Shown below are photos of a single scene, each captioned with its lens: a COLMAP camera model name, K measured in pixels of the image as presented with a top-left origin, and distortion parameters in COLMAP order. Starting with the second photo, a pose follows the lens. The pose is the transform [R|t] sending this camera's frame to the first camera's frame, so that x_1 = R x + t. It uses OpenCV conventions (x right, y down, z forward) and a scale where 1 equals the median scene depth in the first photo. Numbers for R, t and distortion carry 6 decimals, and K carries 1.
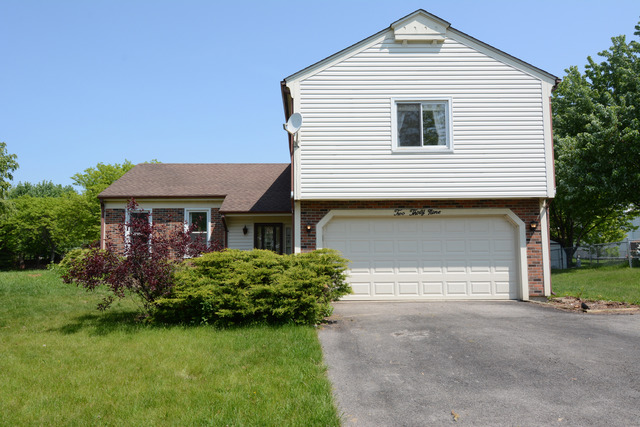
lens RADIAL K [[473.1, 0, 320.0], [0, 473.1, 213.5], [0, 0, 1]] dist [-0.001636, -0.000267]
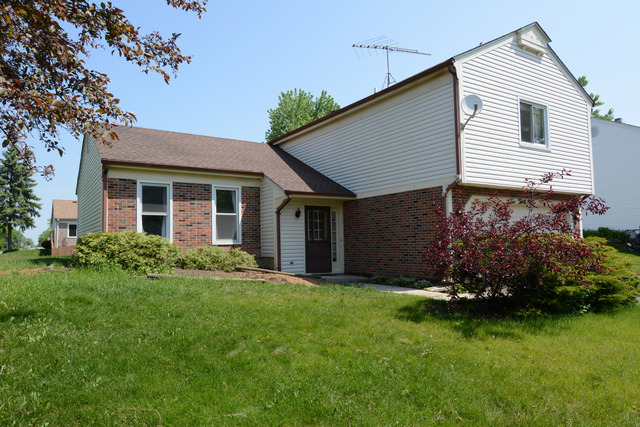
lens RADIAL K [[433.3, 0, 320.0], [0, 433.3, 213.5], [0, 0, 1]] dist [0.003521, 0.000349]
pose [[0.849175, 0.030265, 0.527244, -0.748993], [-0.040237, 0.999162, 0.007452, 0.038111], [-0.526577, -0.027543, 0.849681, 0.374862]]
